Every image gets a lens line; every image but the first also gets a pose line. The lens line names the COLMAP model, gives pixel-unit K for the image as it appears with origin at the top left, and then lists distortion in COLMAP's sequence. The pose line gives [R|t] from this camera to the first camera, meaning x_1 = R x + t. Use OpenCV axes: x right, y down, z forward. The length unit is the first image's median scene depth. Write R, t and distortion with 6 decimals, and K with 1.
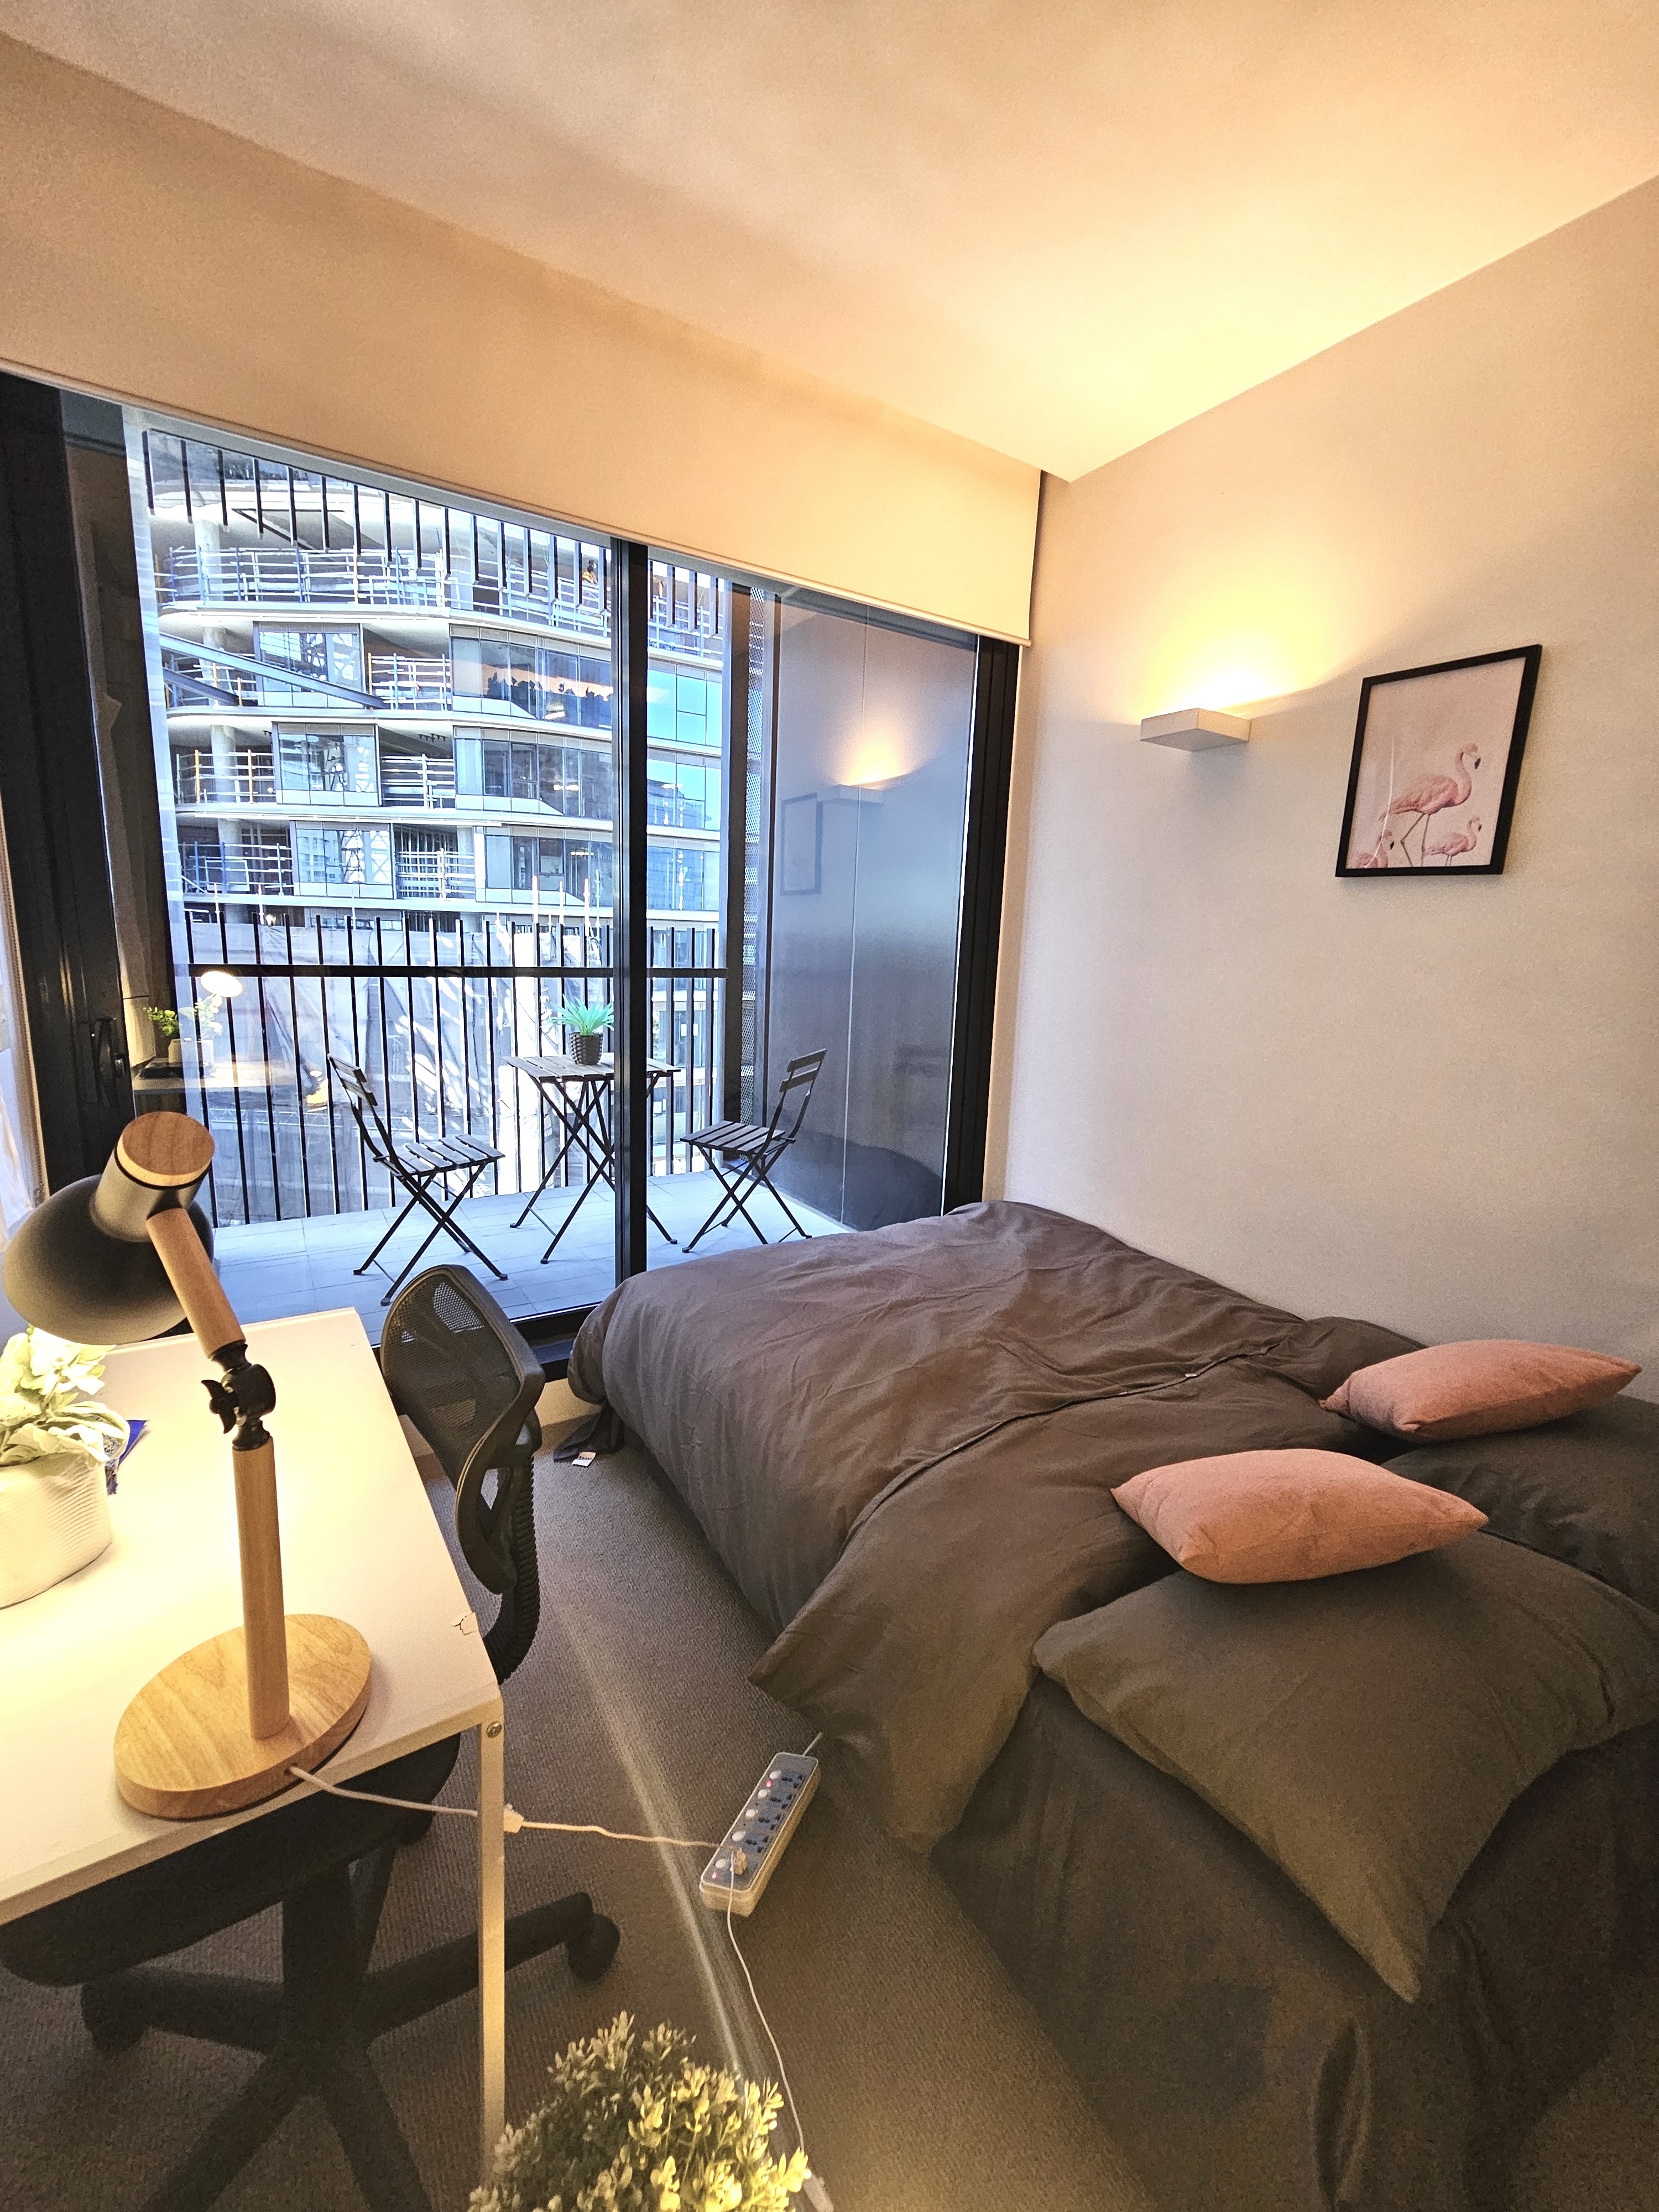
lens RADIAL K [[907.6, 0, 819.4], [0, 907.6, 1099.3], [0, 0, 1]] dist [0.000495, -0.000497]
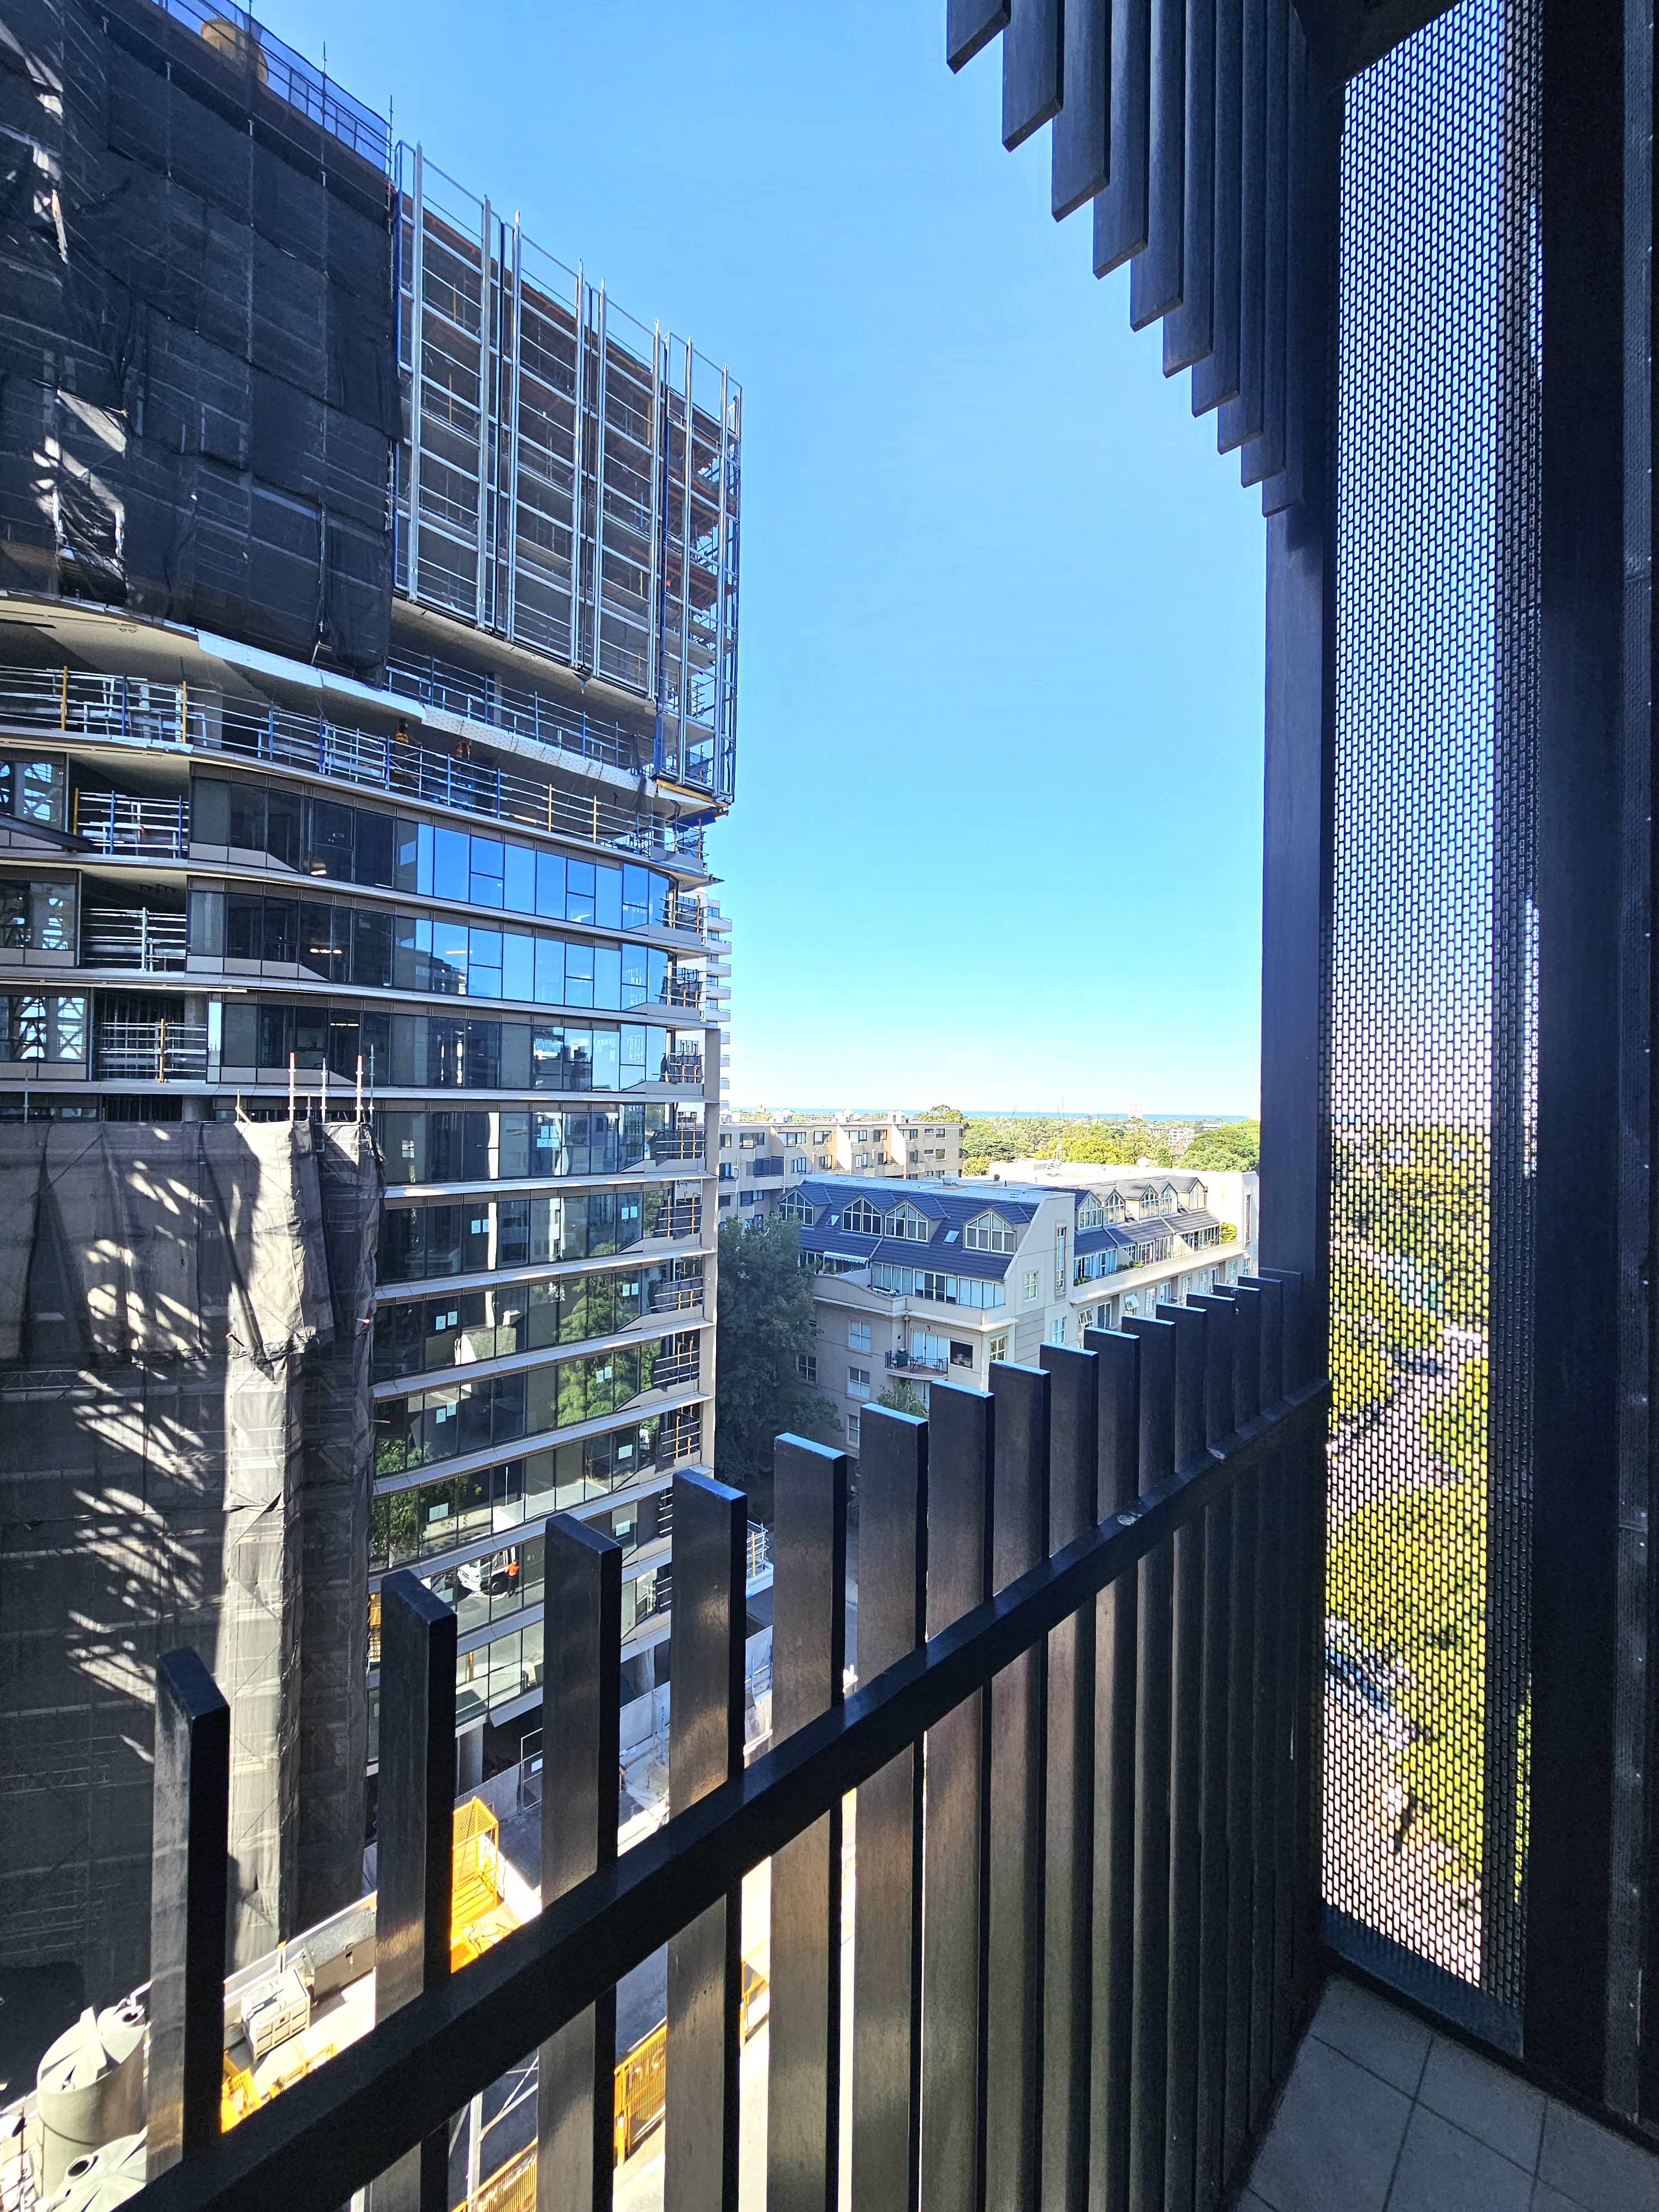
lens RADIAL K [[907.6, 0, 819.0], [0, 907.6, 1100.3], [0, 0, 1]] dist [0.000495, -0.000497]
pose [[0.968095, -0.017777, 0.249951, -0.433808], [0.062258, 0.983267, -0.171200, -0.247517], [-0.242725, 0.181299, 0.953003, 0.823591]]
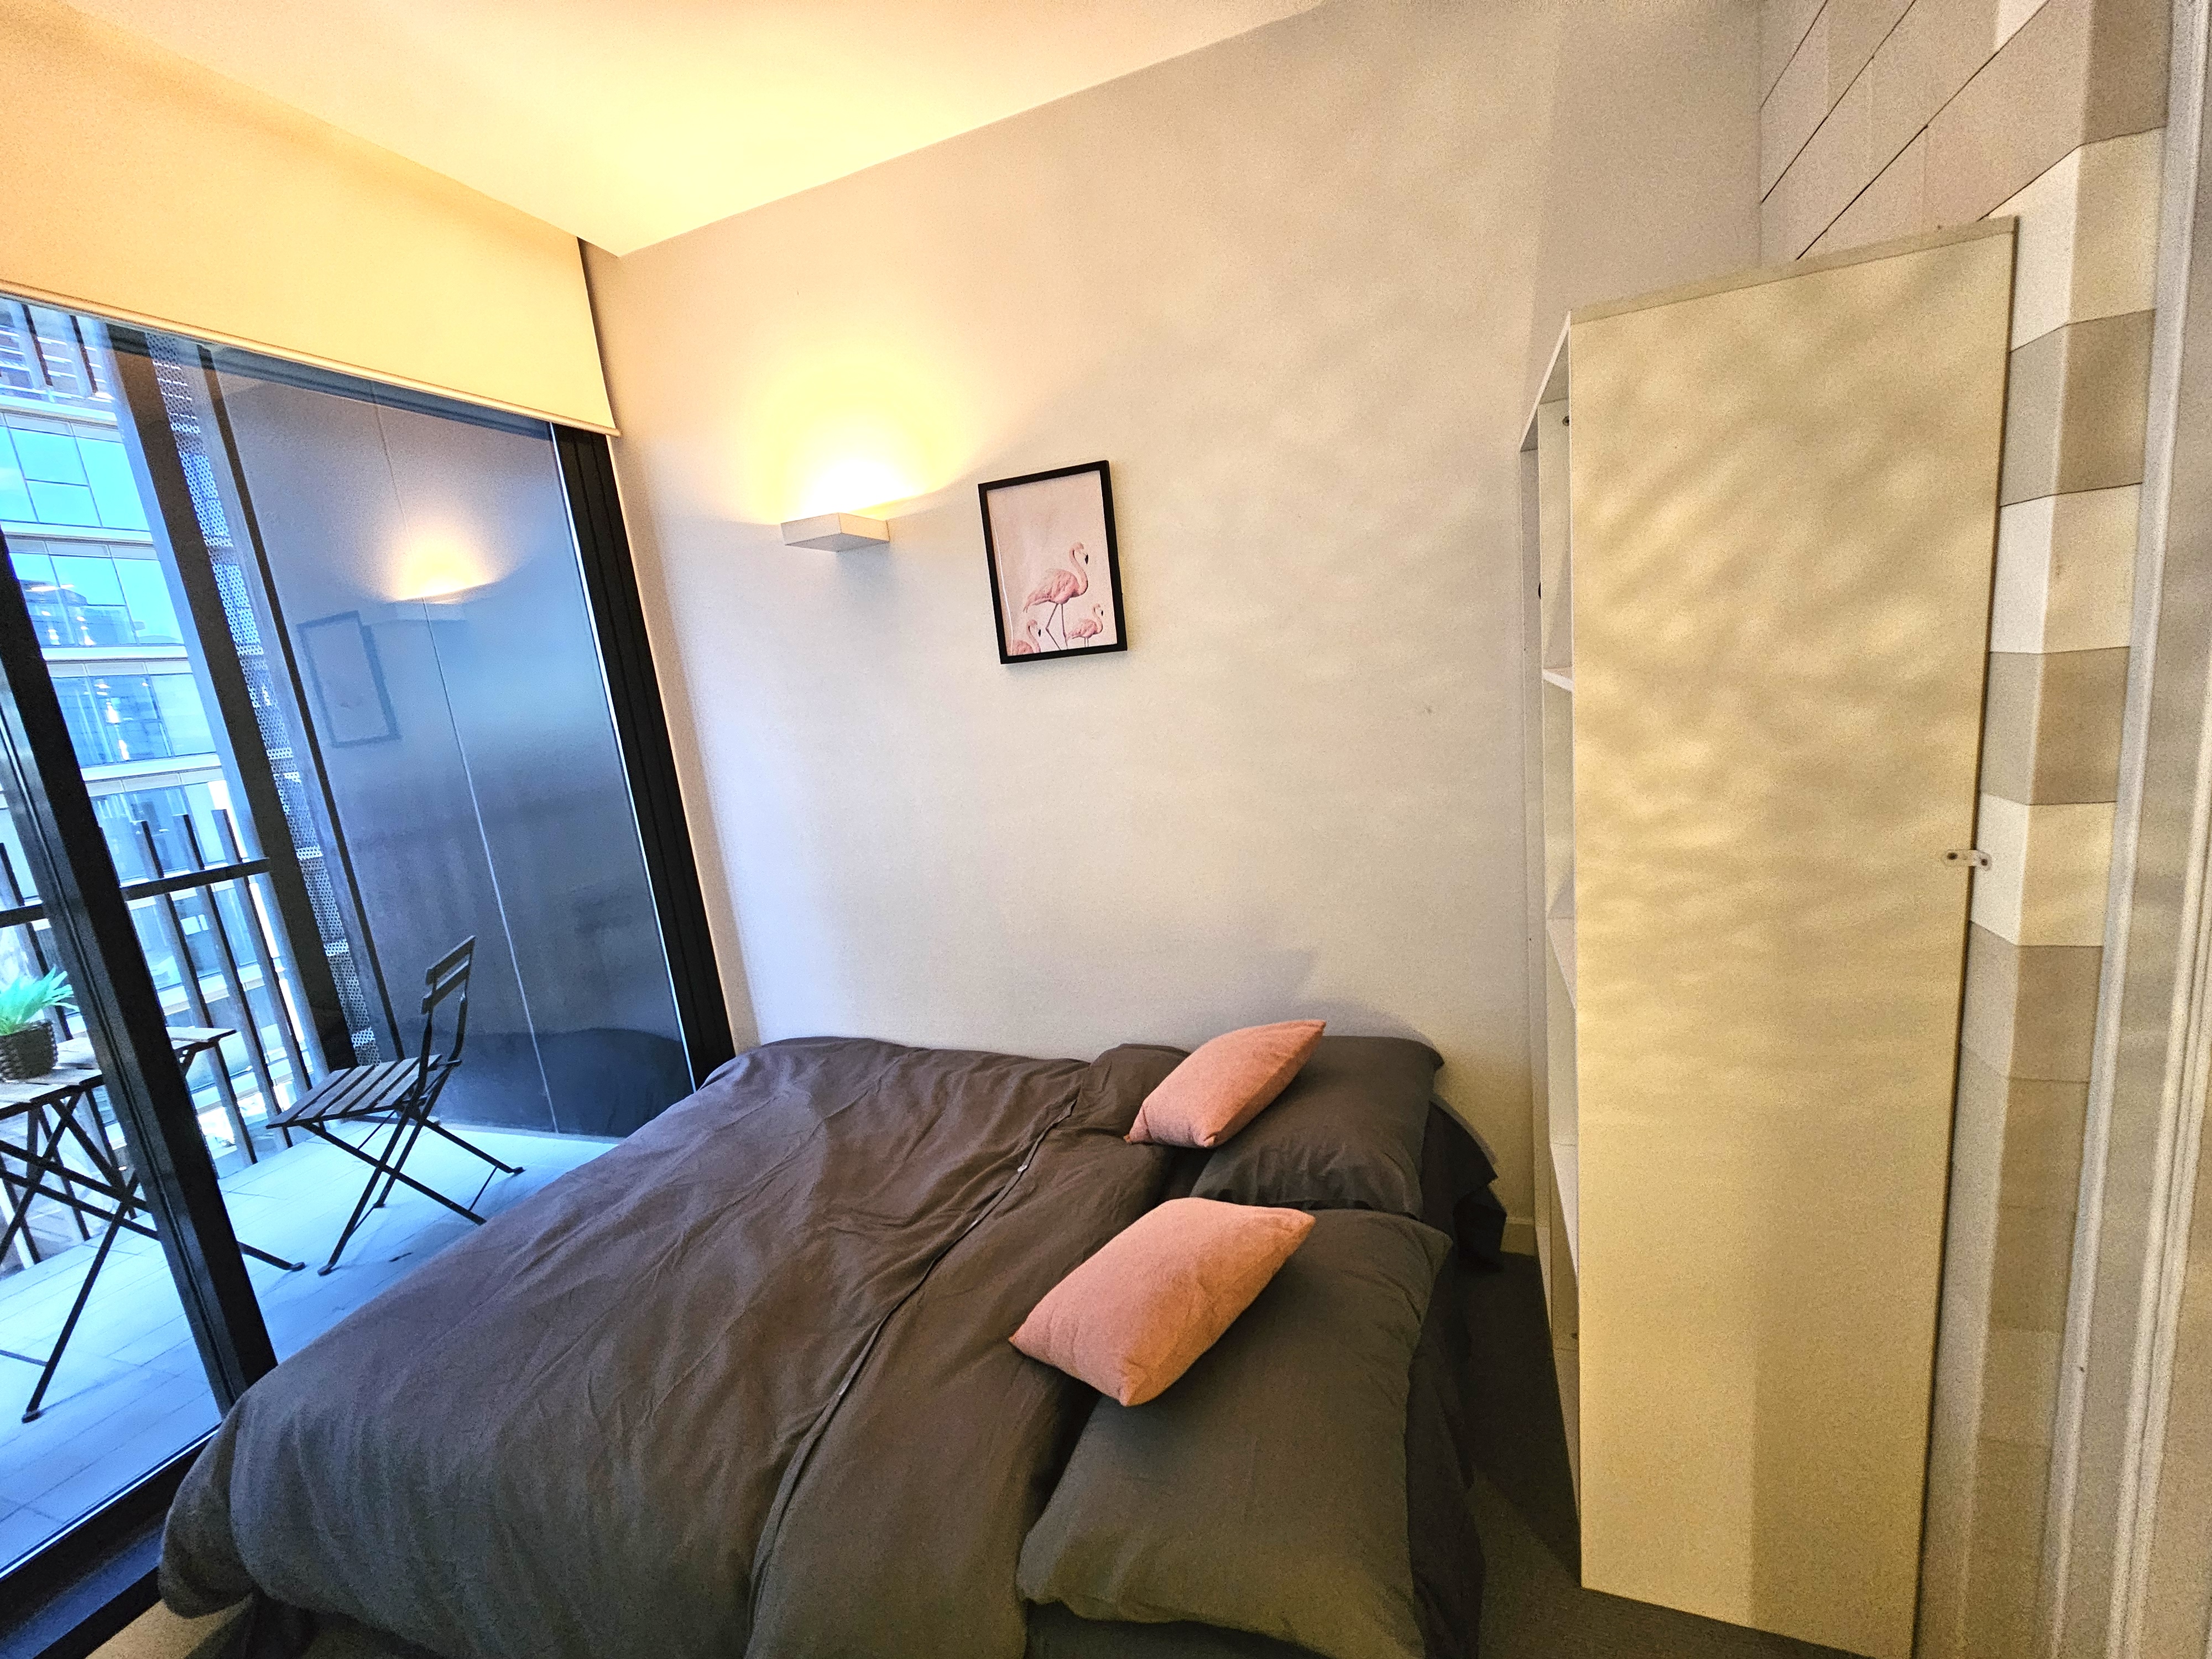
lens RADIAL K [[907.6, 0, 1108.3], [0, 907.6, 843.3], [0, 0, 1]] dist [0.000495, -0.000497]
pose [[0.768116, -0.242464, 0.592629, -0.015682], [0.253297, 0.965097, 0.066550, -0.043552], [-0.588080, 0.098993, 0.802722, 0.041701]]
